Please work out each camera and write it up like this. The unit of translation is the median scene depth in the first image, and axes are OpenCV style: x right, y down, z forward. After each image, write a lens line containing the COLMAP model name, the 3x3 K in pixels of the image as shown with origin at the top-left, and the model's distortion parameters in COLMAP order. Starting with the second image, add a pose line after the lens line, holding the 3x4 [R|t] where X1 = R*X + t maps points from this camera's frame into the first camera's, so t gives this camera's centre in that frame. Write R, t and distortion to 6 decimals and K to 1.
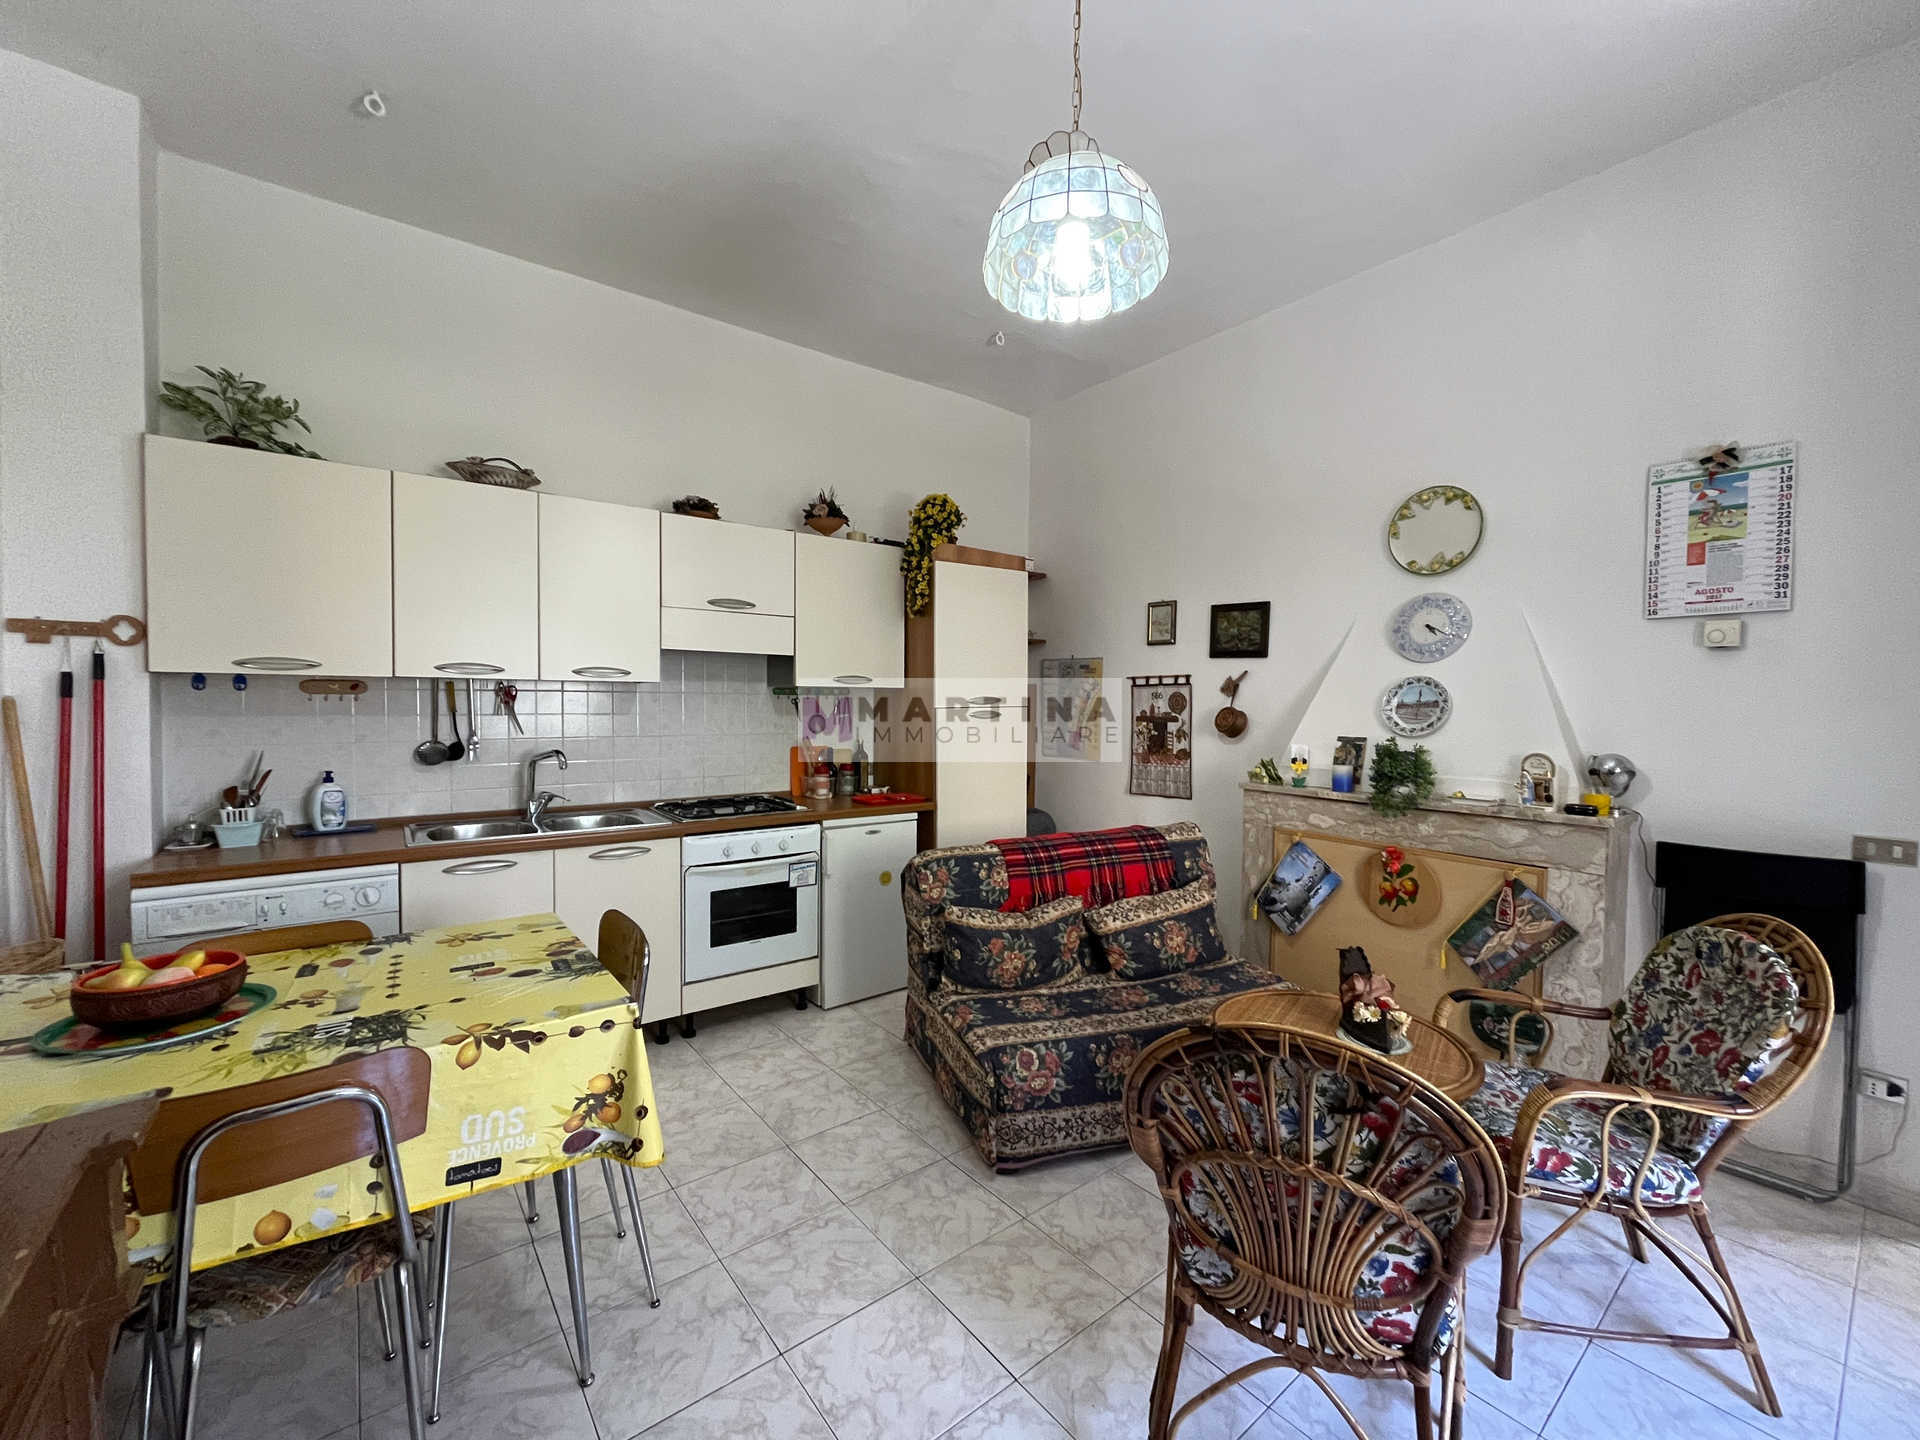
lens RADIAL K [[778.1, 0, 967.3], [0, 778.1, 719.5], [0, 0, 1]] dist [-0.001275, -0.000589]
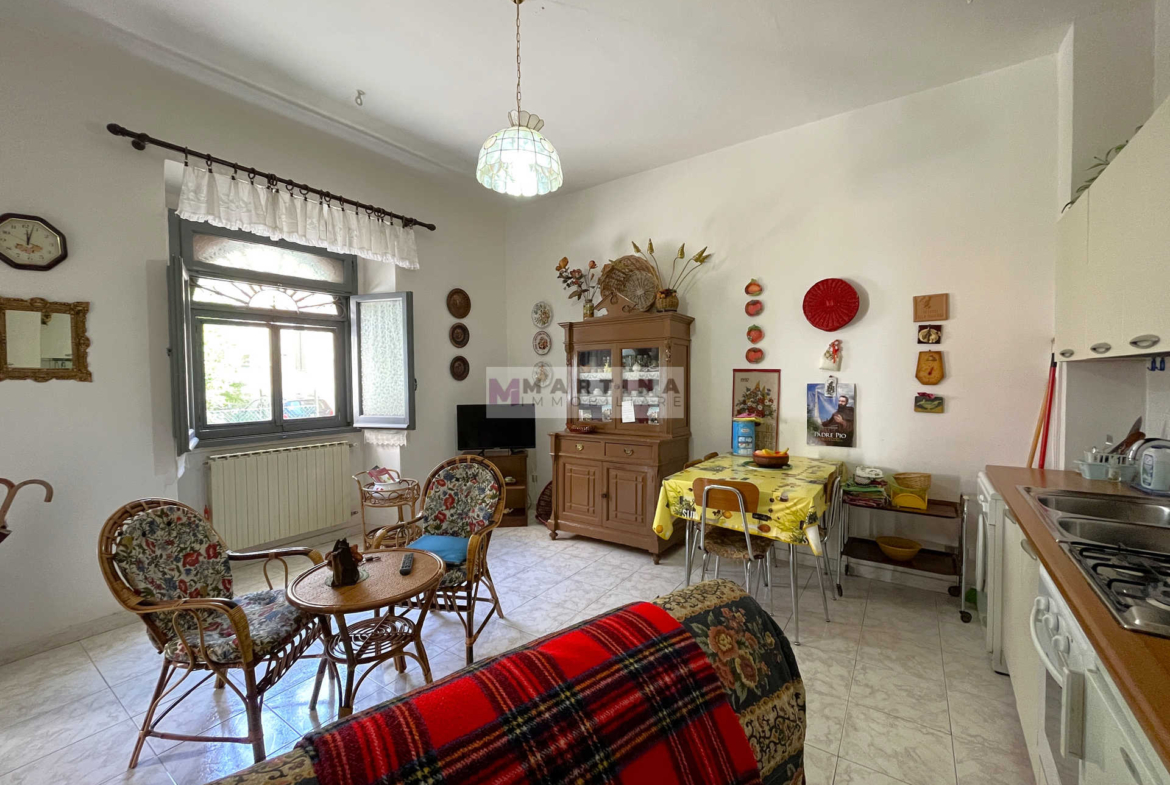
lens RADIAL K [[474.6, 0, 589.8], [0, 474.6, 393.8], [0, 0, 1]] dist [-0.000011, -0.000021]
pose [[-0.957744, 0.010883, -0.287415, 0.201784], [-0.005117, 0.998481, 0.054860, -0.036010], [0.287576, 0.054013, -0.956234, 1.403532]]
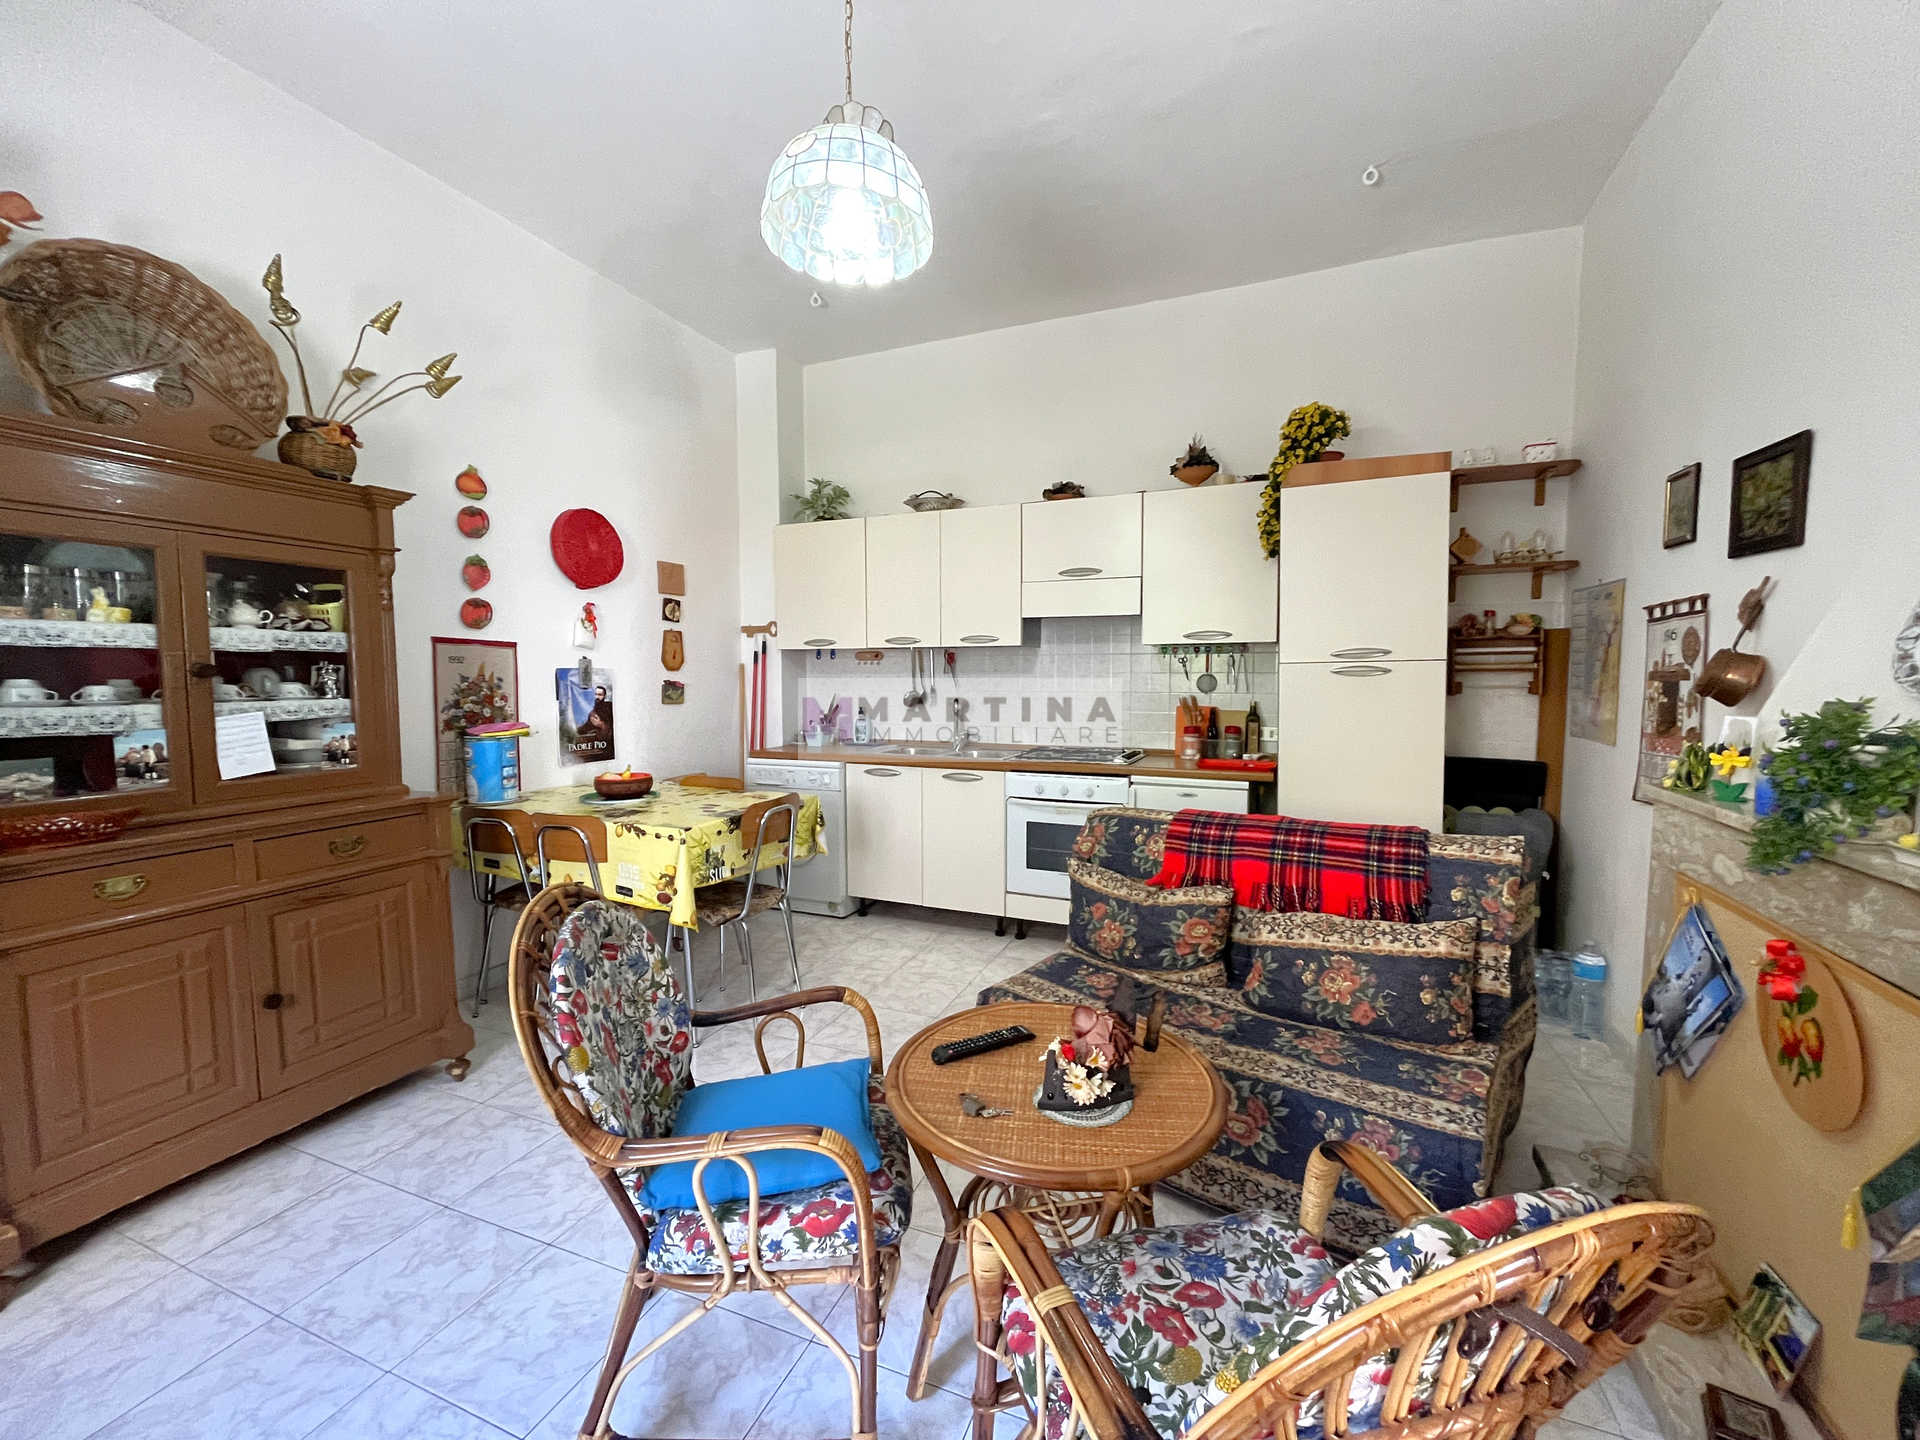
lens RADIAL K [[778.1, 0, 964.6], [0, 778.1, 723.8], [0, 0, 1]] dist [-0.001275, -0.000589]
pose [[0.489555, 0.045419, -0.870788, 0.705915], [-0.015331, 0.998936, 0.043484, 0.025851], [0.871837, -0.007938, 0.489731, 0.370460]]
